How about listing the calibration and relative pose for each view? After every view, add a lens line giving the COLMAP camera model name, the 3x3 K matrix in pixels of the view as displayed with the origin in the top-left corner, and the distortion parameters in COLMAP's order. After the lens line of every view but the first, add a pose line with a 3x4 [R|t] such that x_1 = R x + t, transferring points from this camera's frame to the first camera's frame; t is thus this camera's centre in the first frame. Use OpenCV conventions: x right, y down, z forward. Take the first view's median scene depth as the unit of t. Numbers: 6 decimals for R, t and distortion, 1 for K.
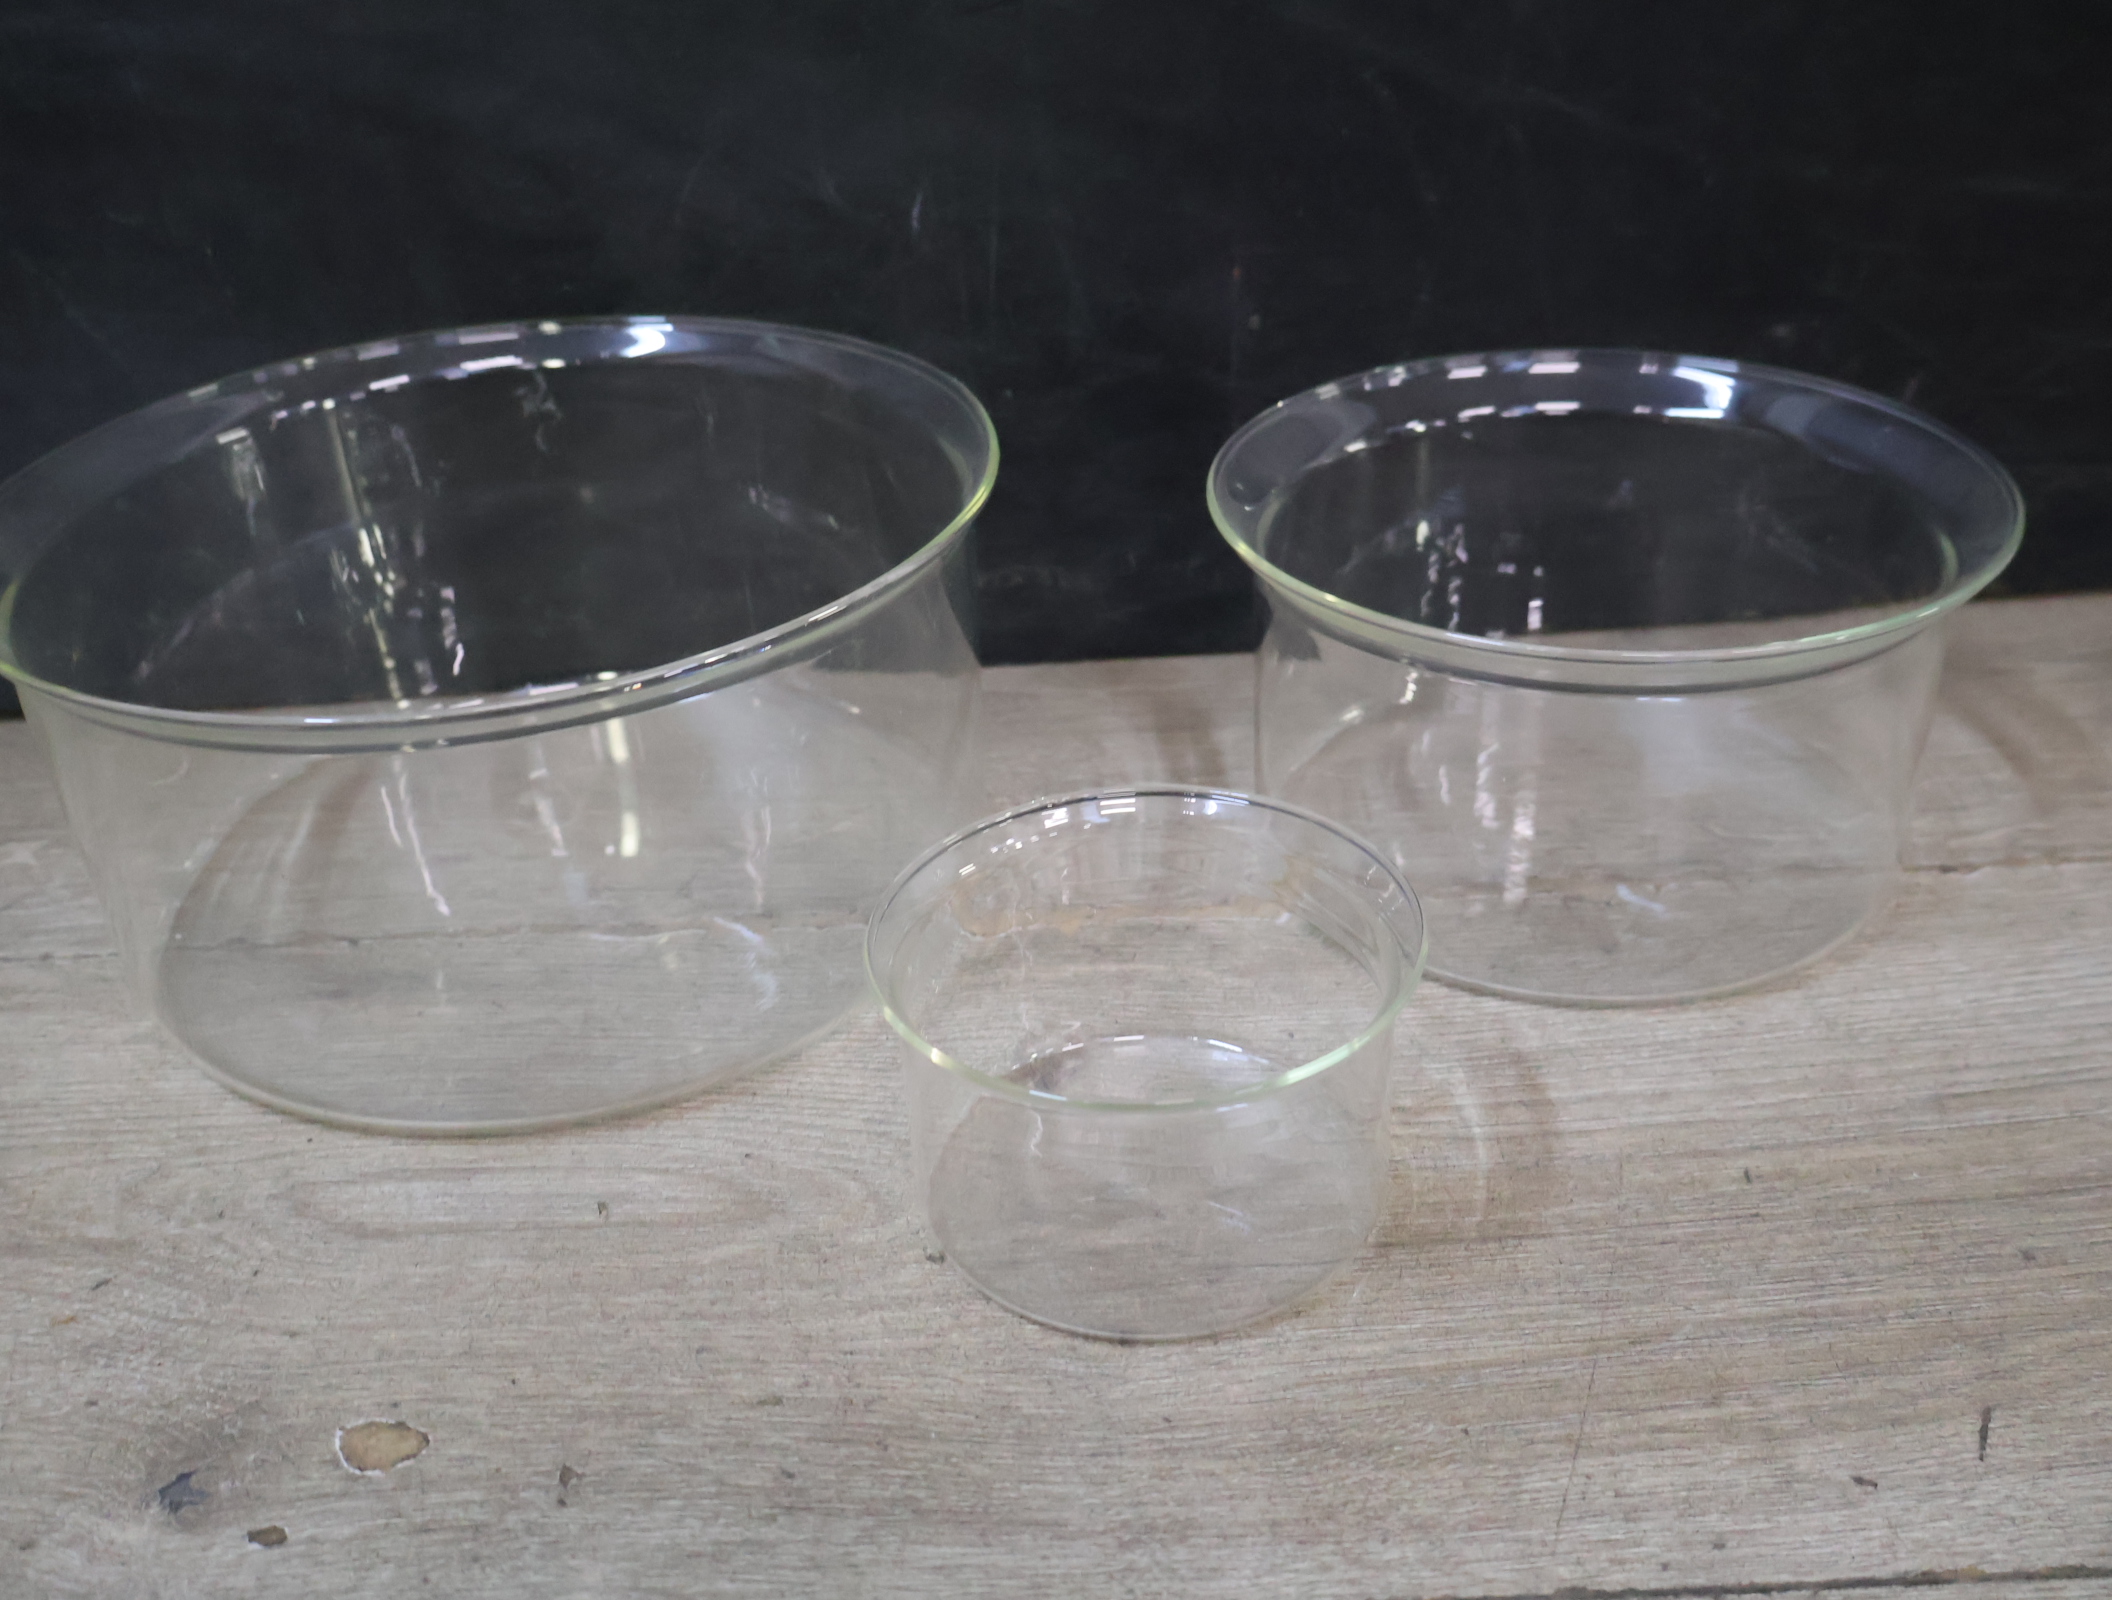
lens RADIAL K [[2085.3, 0, 1058.6], [0, 2085.3, 779.4], [0, 0, 1]] dist [0.006301, 0.000000]
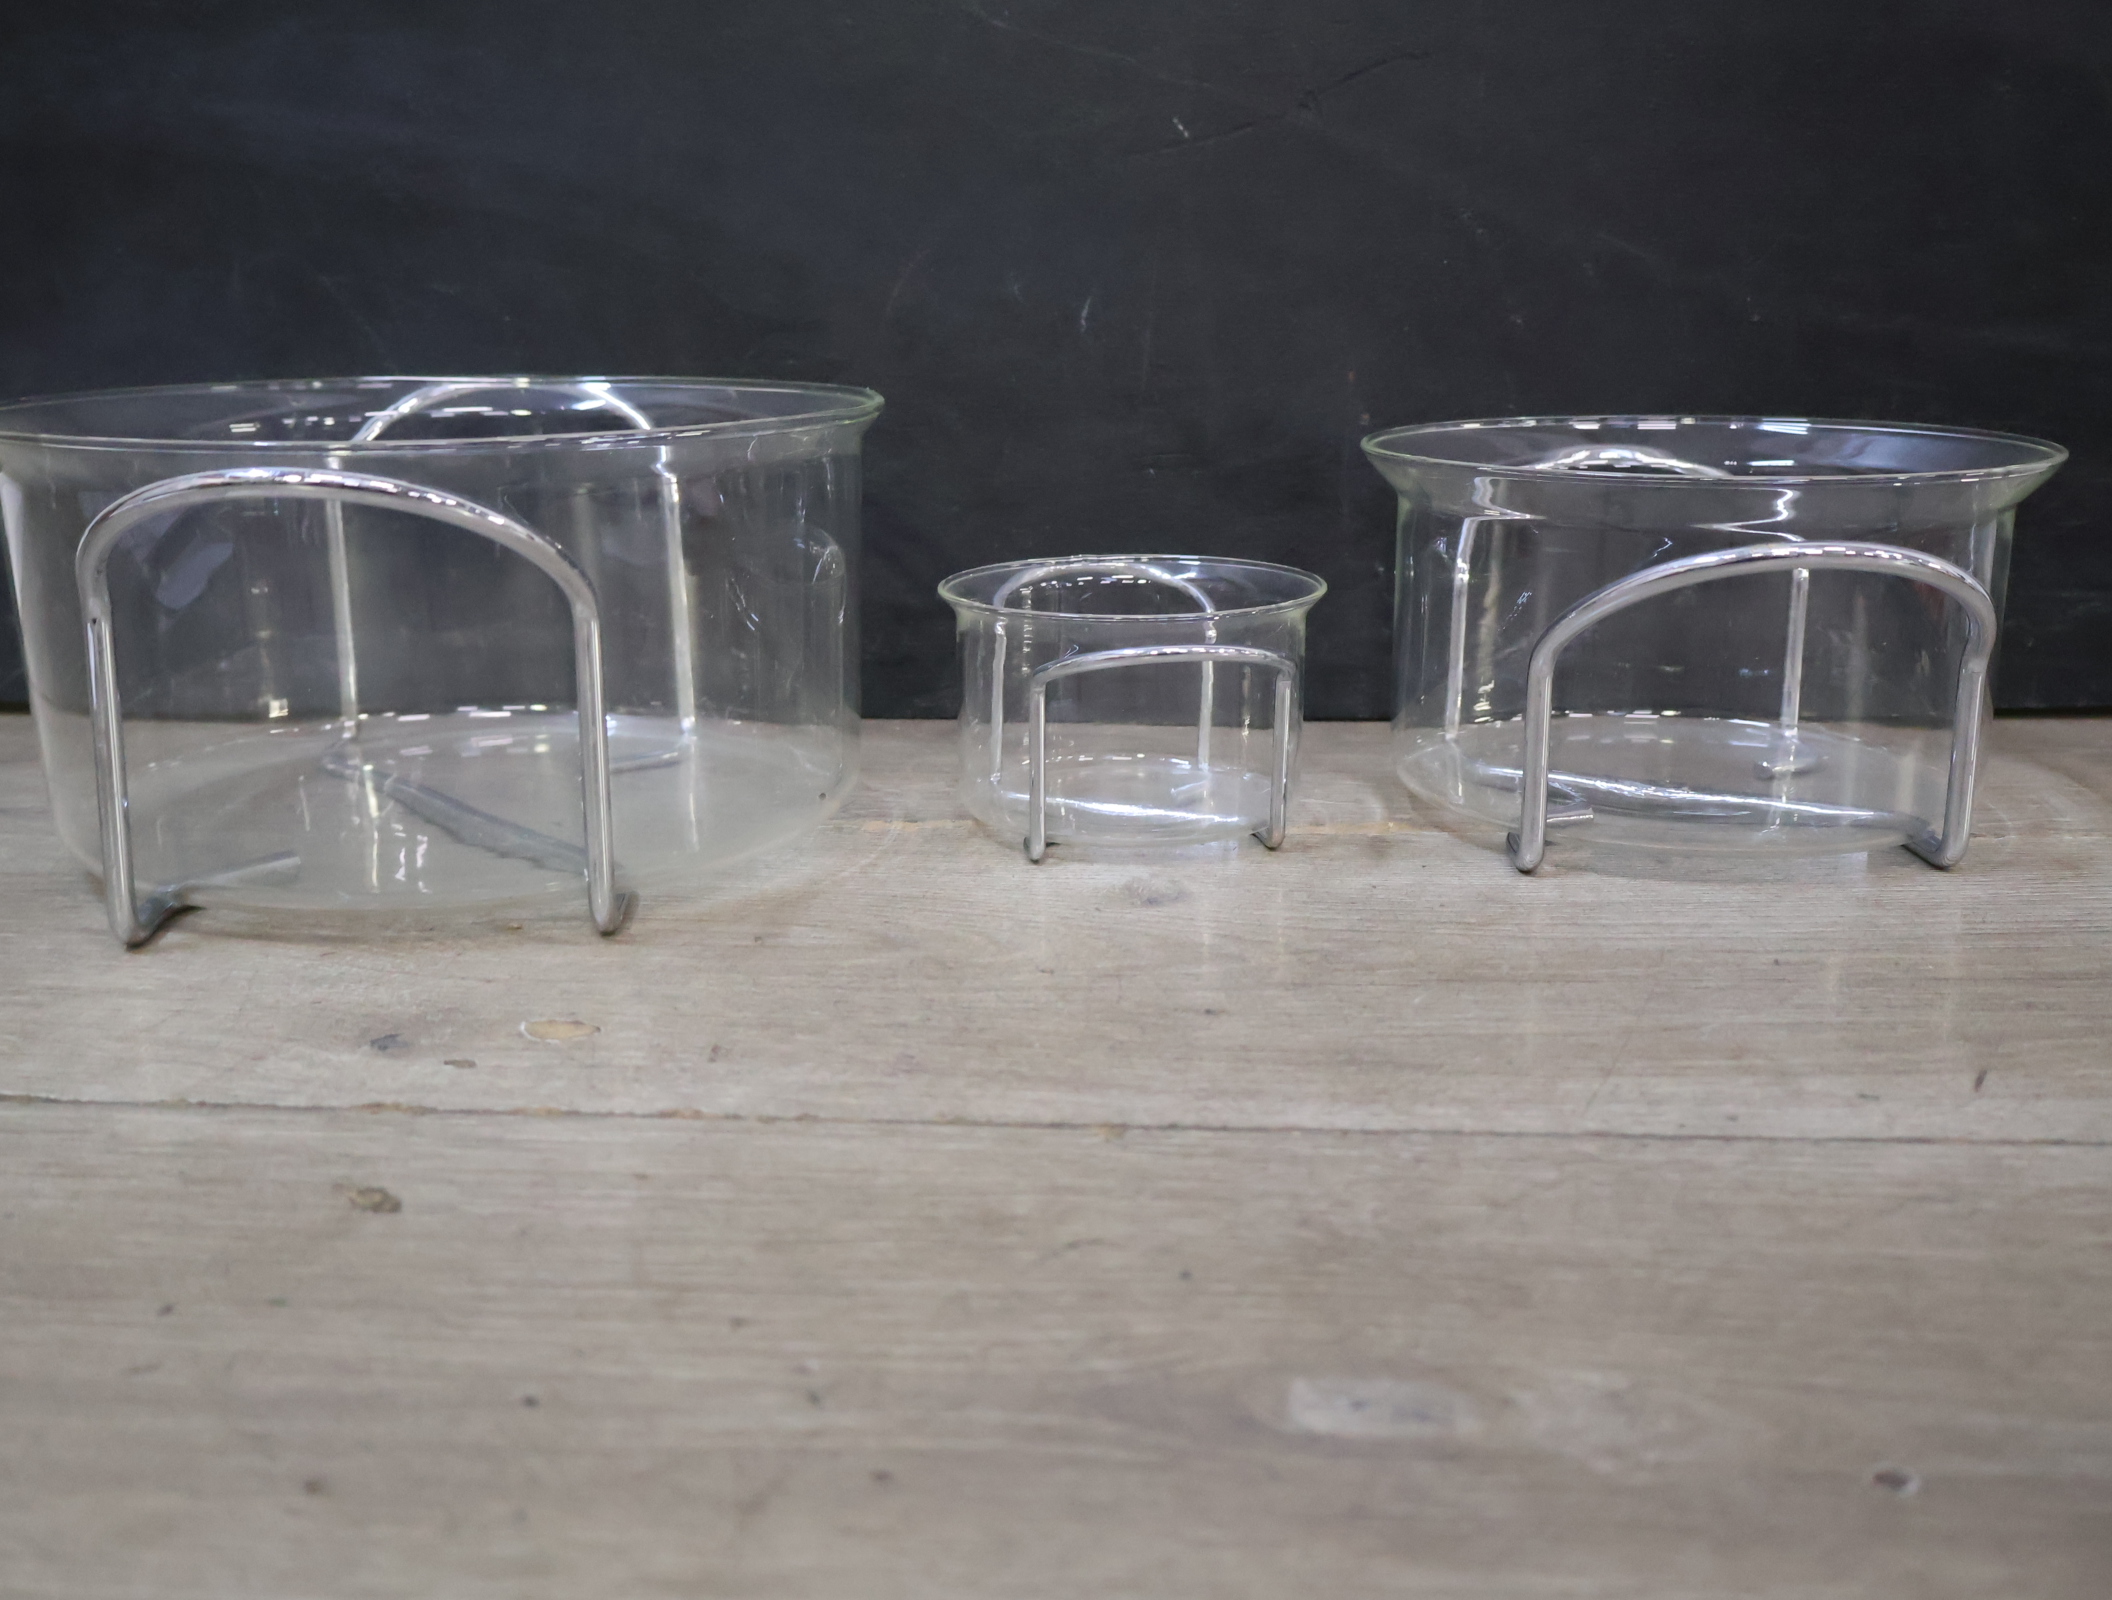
lens RADIAL K [[2085.3, 0, 1043.5], [0, 2085.3, 799.9], [0, 0, 1]] dist [0.006301, 0.000000]
pose [[0.995587, 0.060346, -0.071861, 0.015350], [-0.077133, 0.962406, -0.260434, 0.429813], [0.053444, 0.264827, 0.962814, -0.117394]]
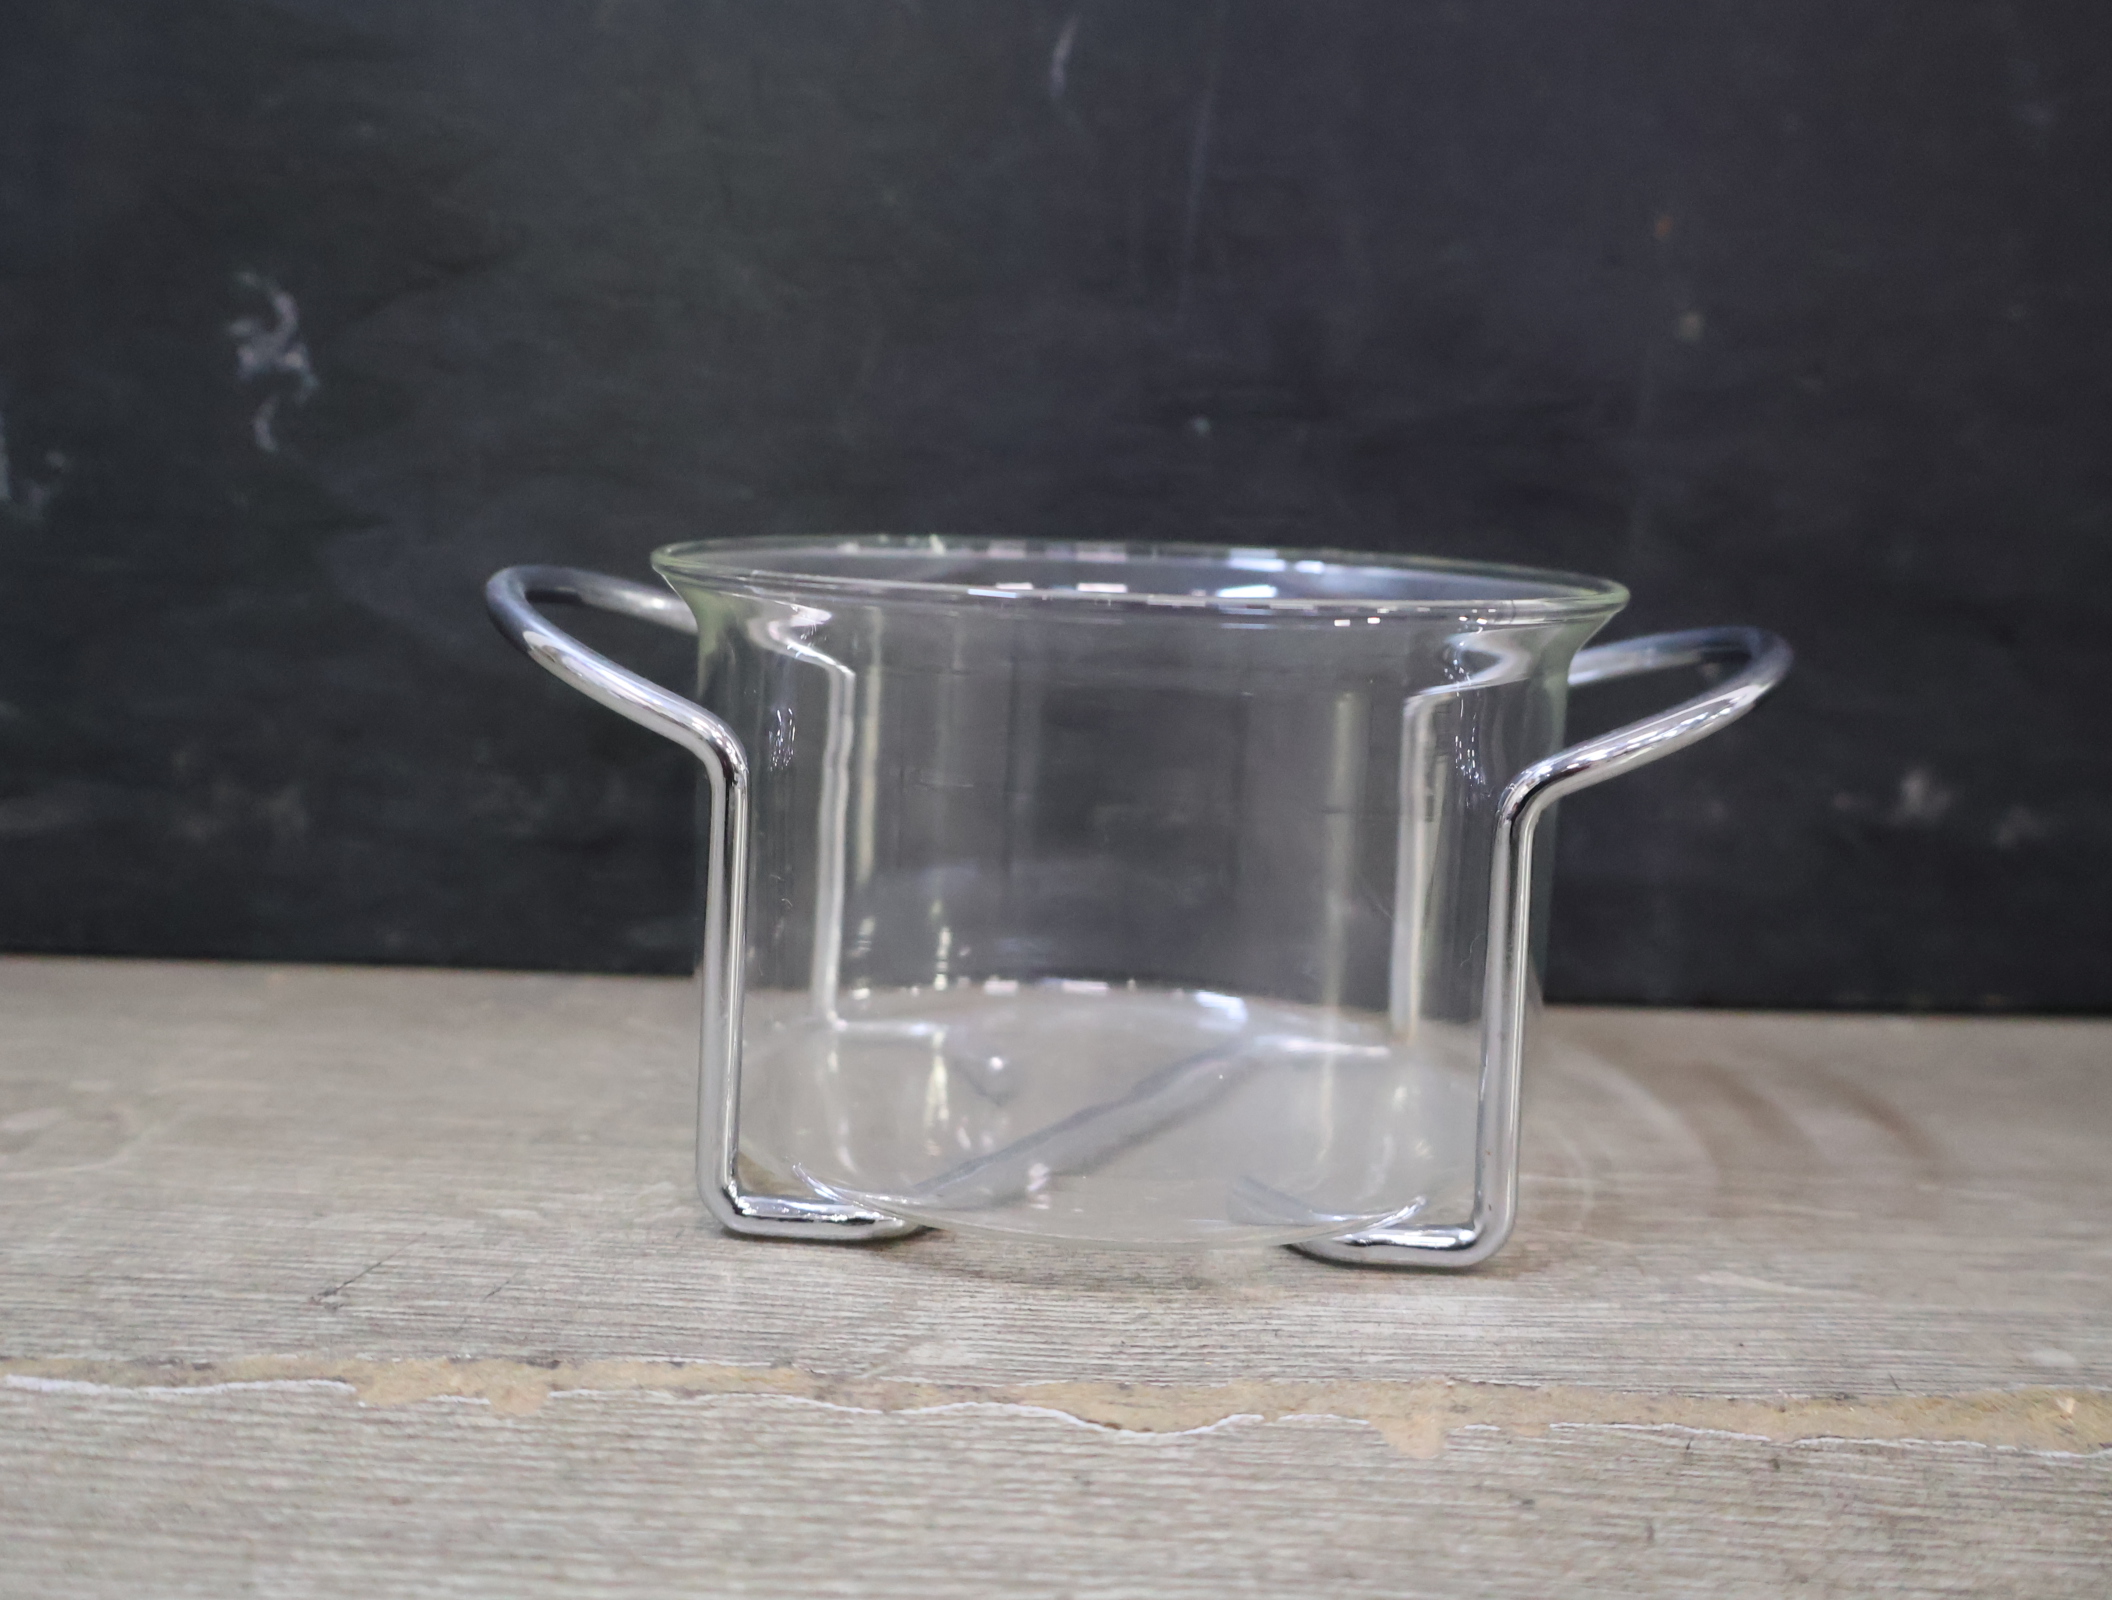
lens RADIAL K [[2085.3, 0, 1057.9], [0, 2085.3, 805.9], [0, 0, 1]] dist [0.006301, 0.000000]
pose [[0.995897, 0.088888, 0.017000, -0.084445], [-0.077358, 0.933614, -0.349829, 0.118161], [-0.046967, 0.347078, 0.936659, 0.790089]]
